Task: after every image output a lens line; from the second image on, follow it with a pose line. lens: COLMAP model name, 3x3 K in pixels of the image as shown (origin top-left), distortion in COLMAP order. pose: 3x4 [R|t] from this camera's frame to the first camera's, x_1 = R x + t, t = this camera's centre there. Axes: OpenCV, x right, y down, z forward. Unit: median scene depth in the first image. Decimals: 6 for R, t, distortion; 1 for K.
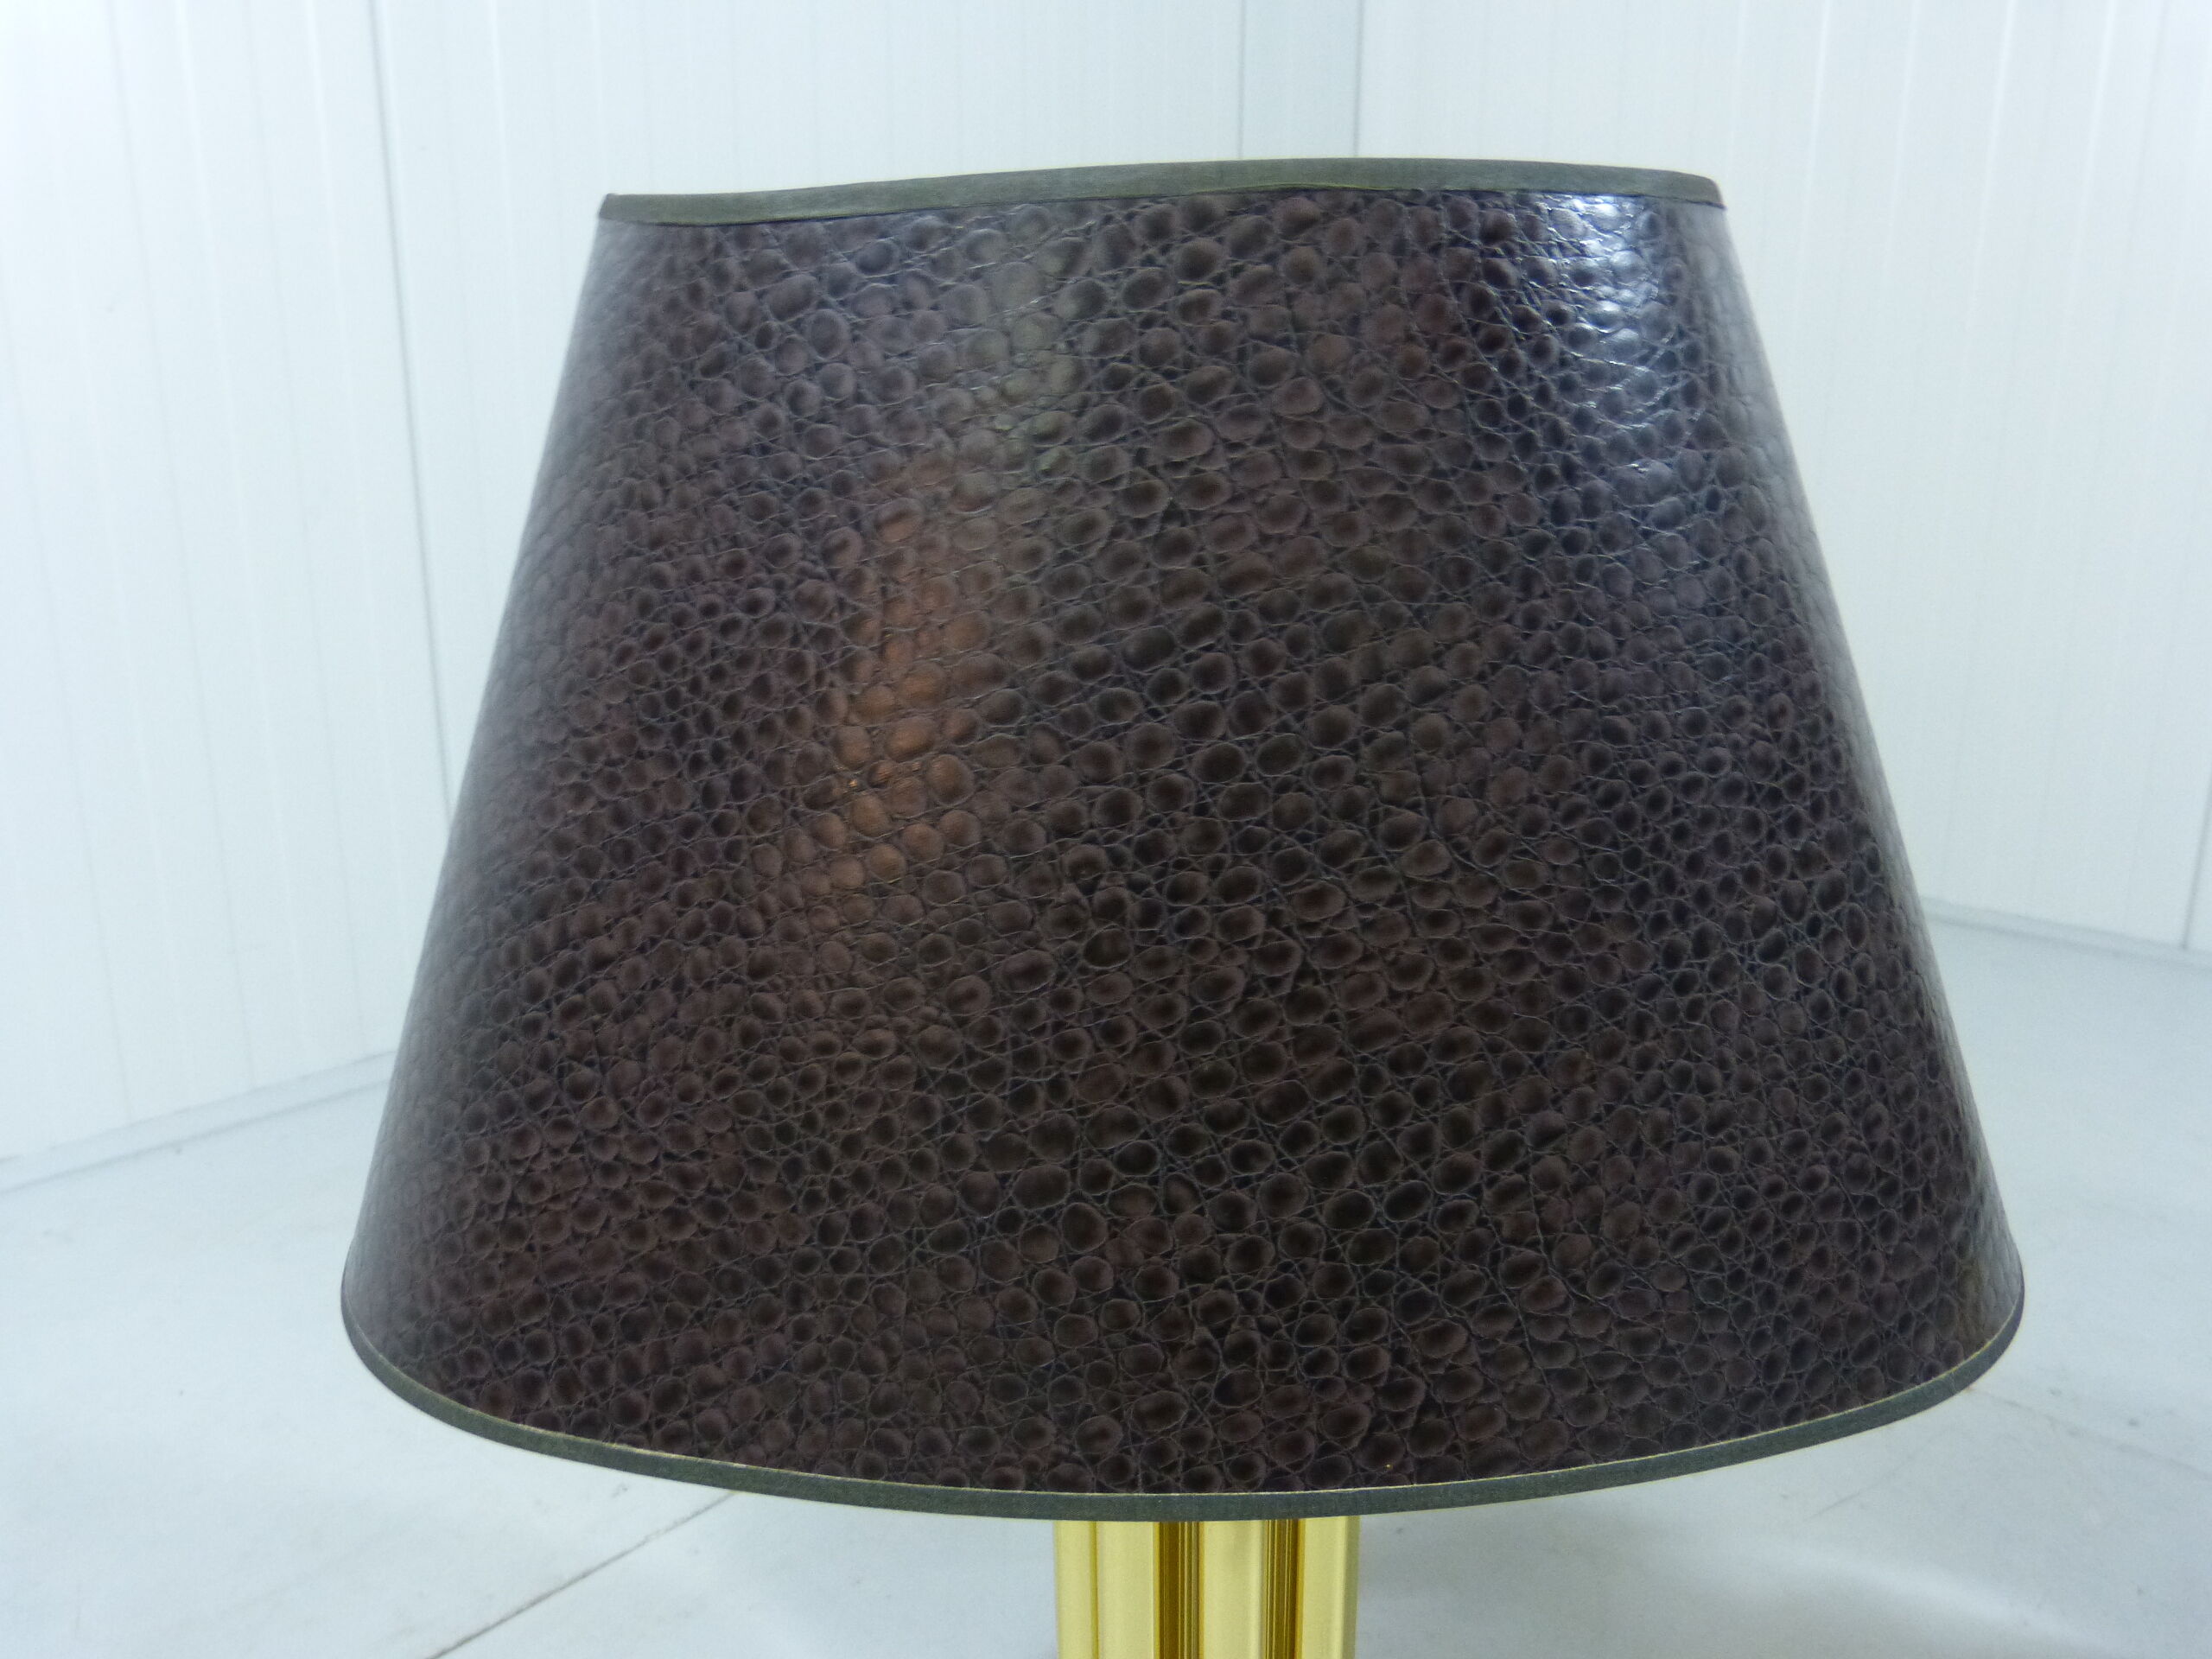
lens RADIAL K [[1630.5, 0, 1111.4], [0, 1630.5, 833.2], [0, 0, 1]] dist [-0.035641, 0.003124]
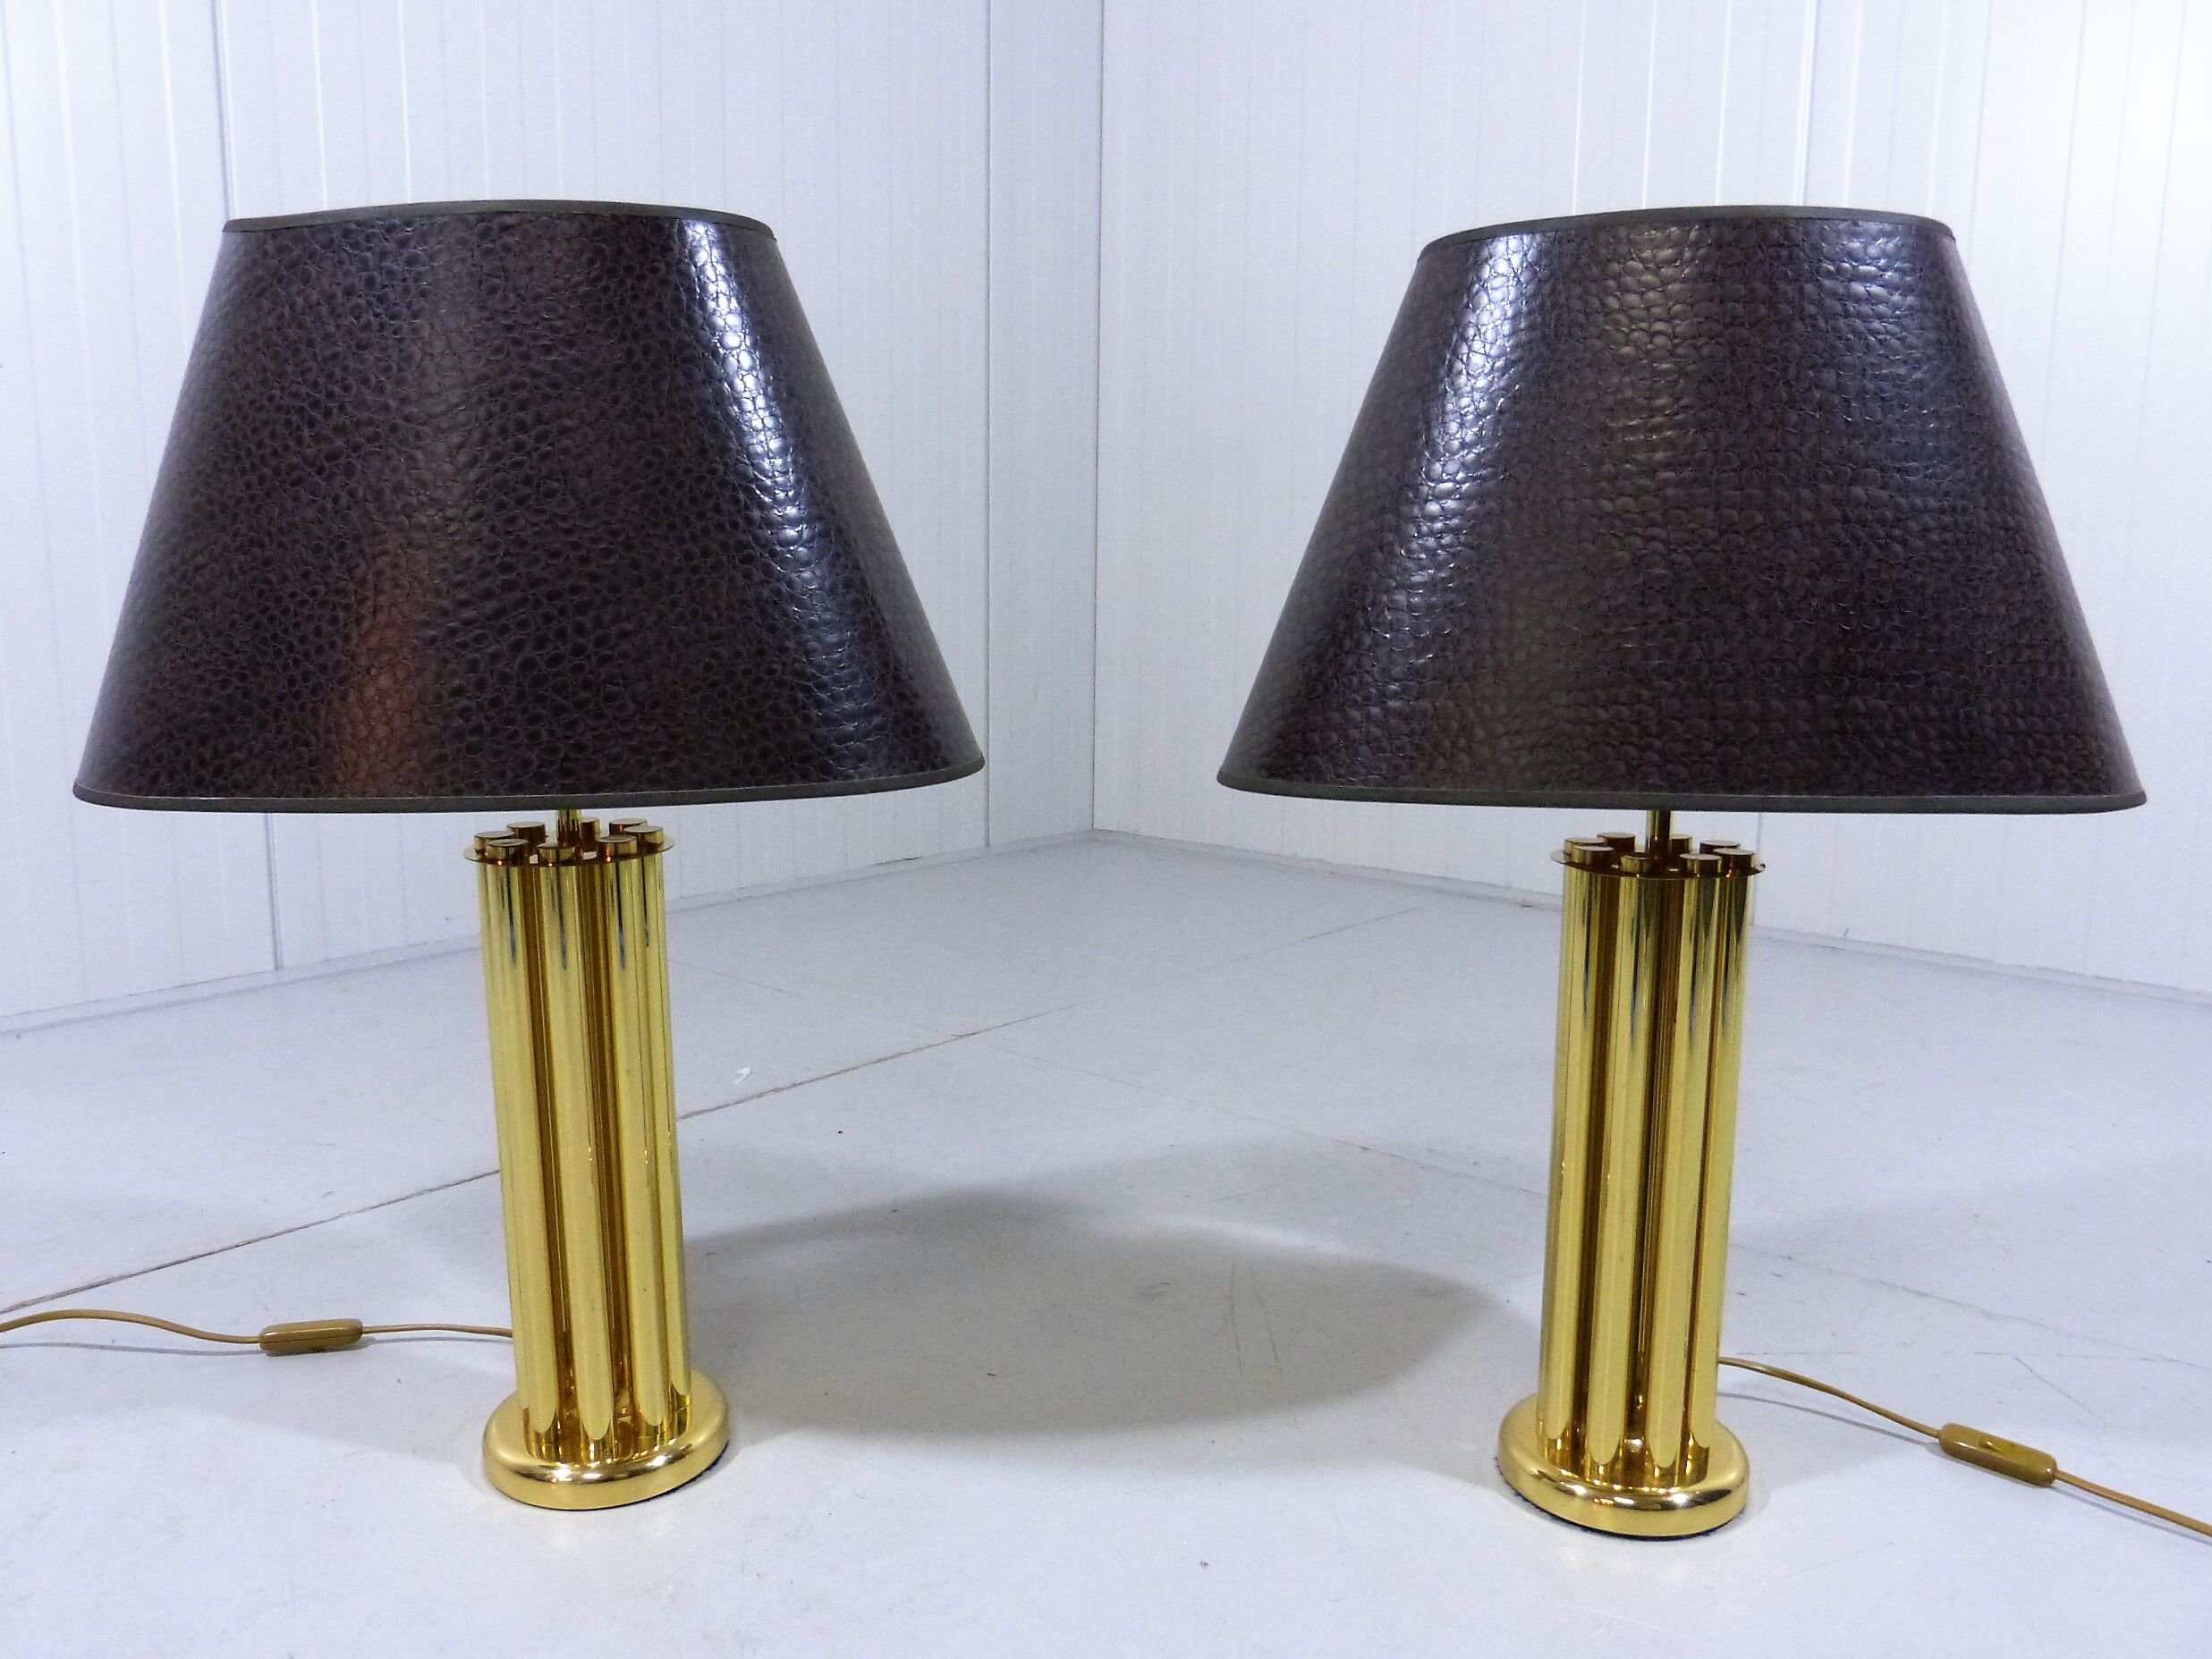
lens RADIAL K [[1661.5, 0, 1097.1], [0, 1661.5, 829.1], [0, 0, 1]] dist [-0.034188, 0.004738]
pose [[0.999373, 0.001598, 0.035370, 0.832442], [0.001609, 0.995899, -0.090462, 0.655101], [-0.035370, 0.090462, 0.995272, -1.215569]]
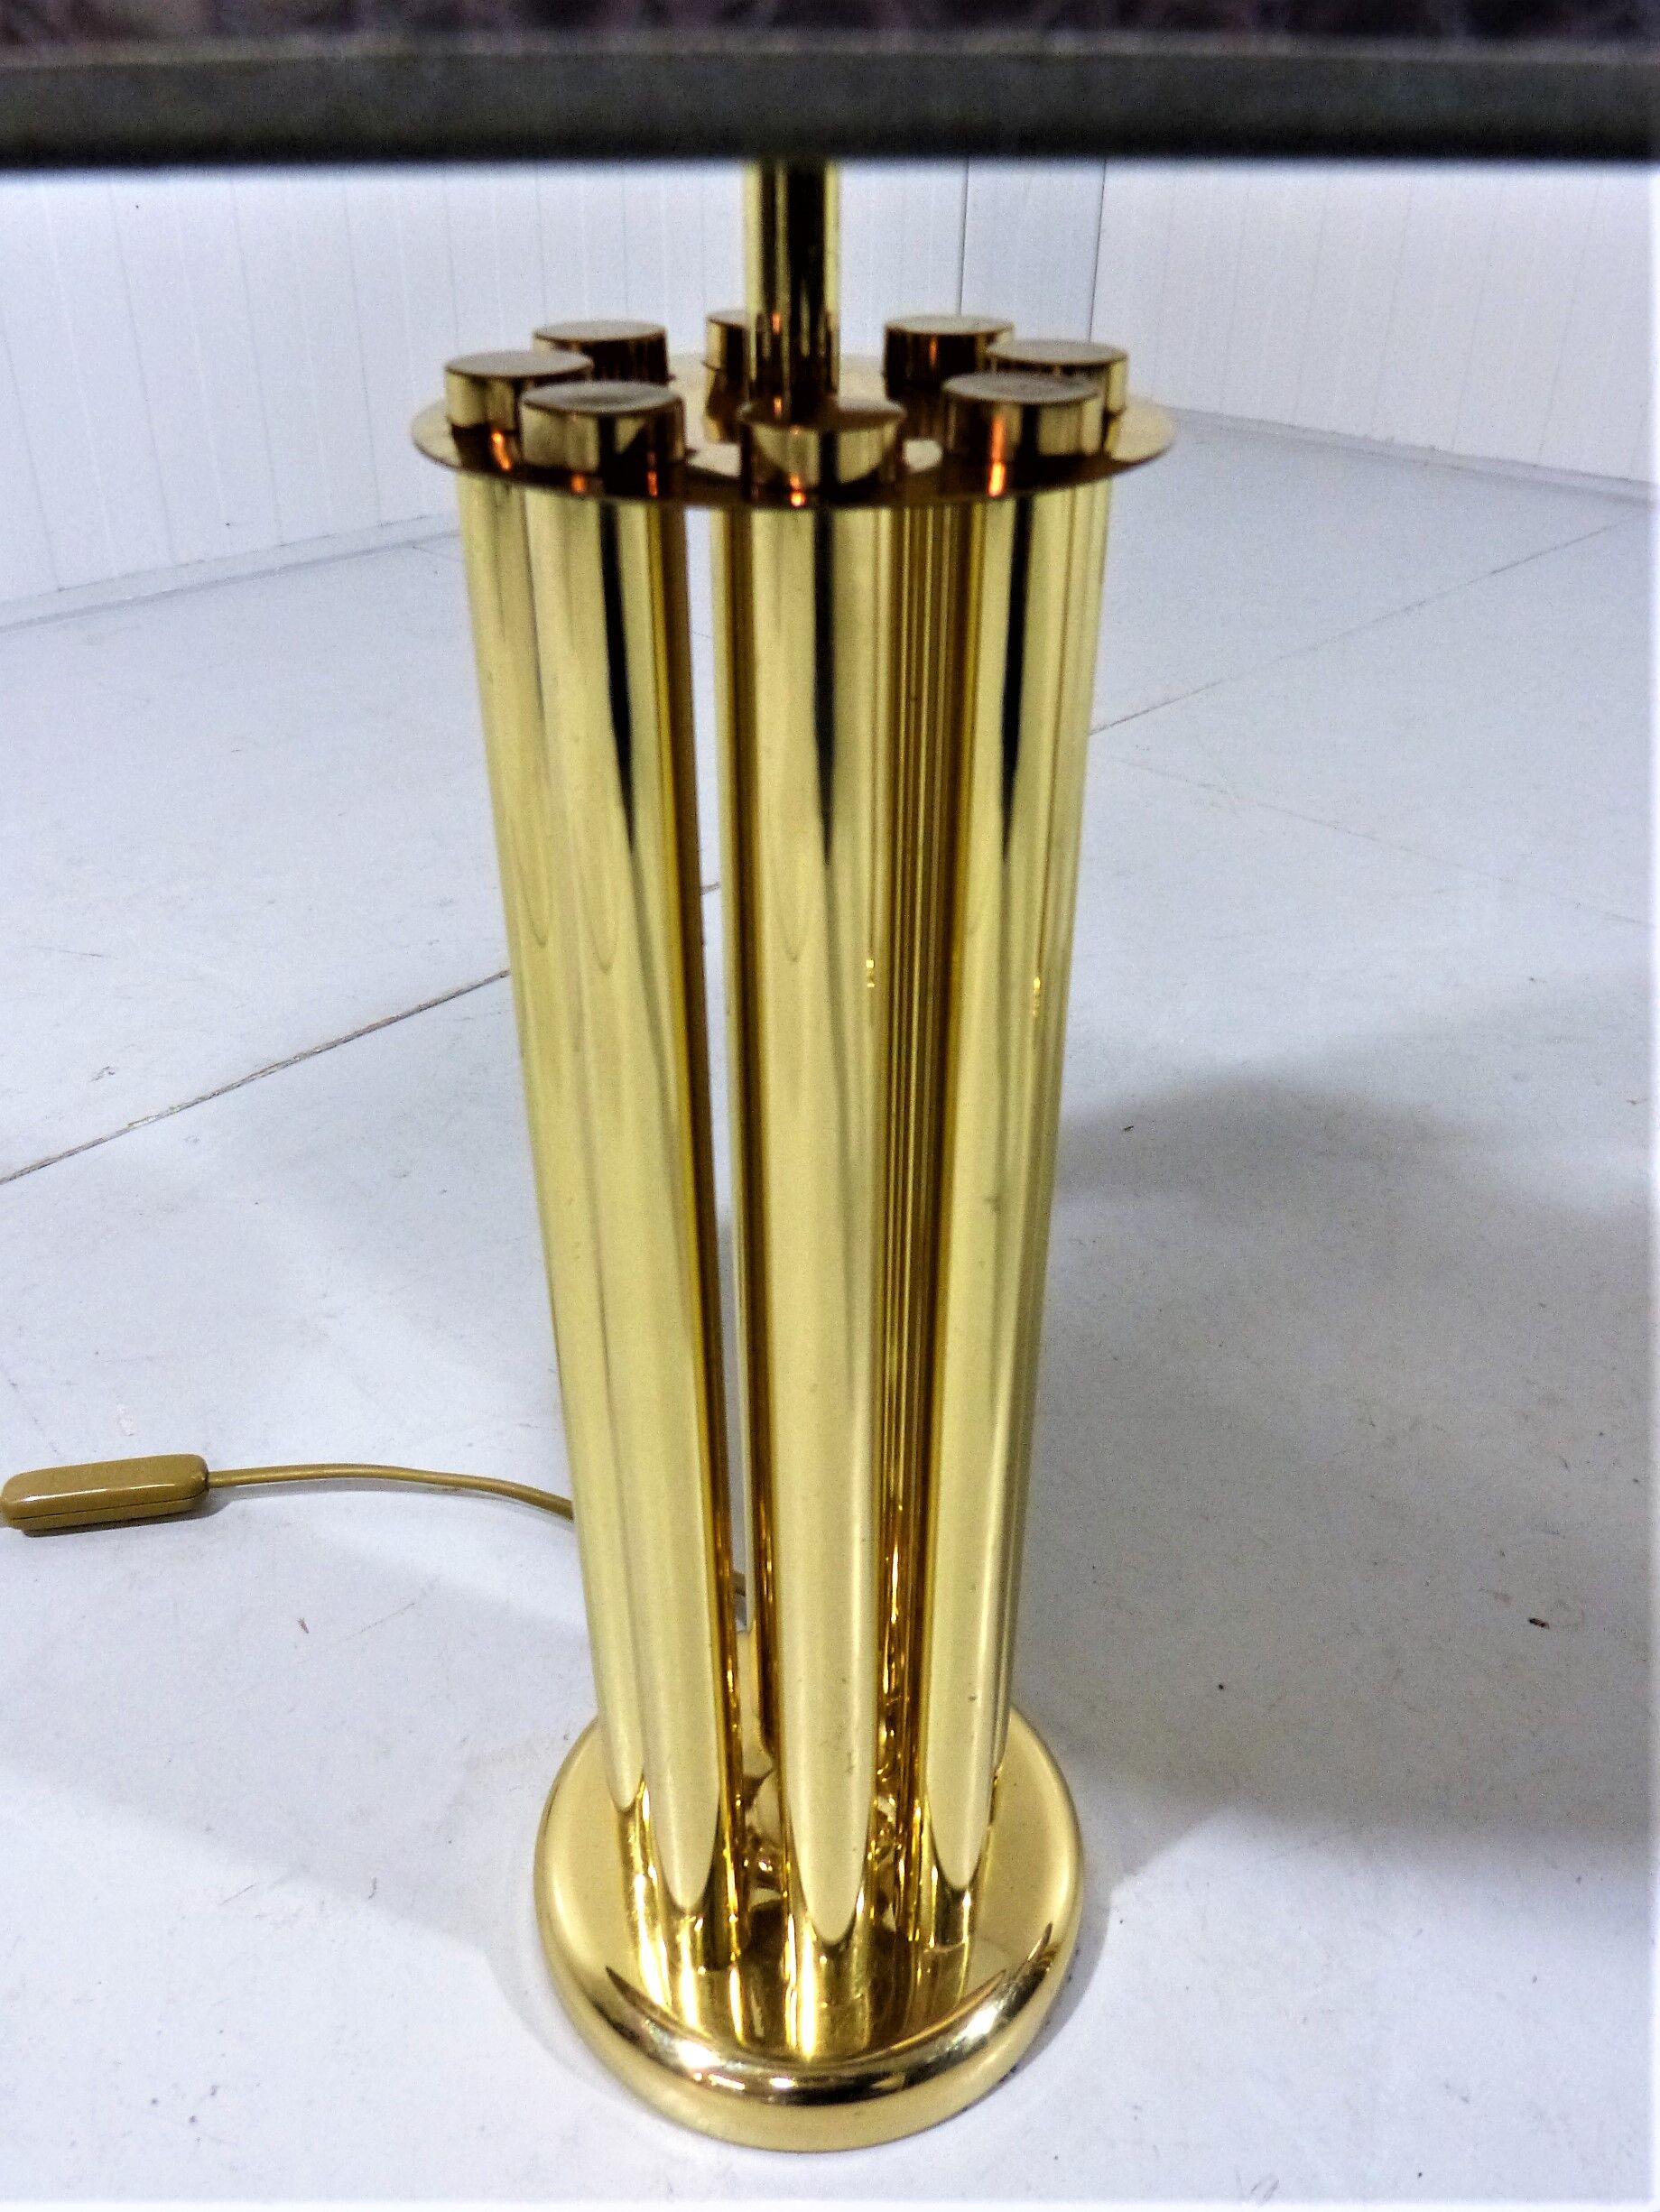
lens RADIAL K [[1742.2, 0, 843.1], [0, 1742.2, 1110.8], [0, 0, 1]] dist [-0.036111, 0.000911]
pose [[0.999844, 0.017321, 0.003367, 0.109728], [-0.017538, 0.954485, 0.297744, 0.505781], [0.001943, -0.297757, 0.954640, 0.641754]]
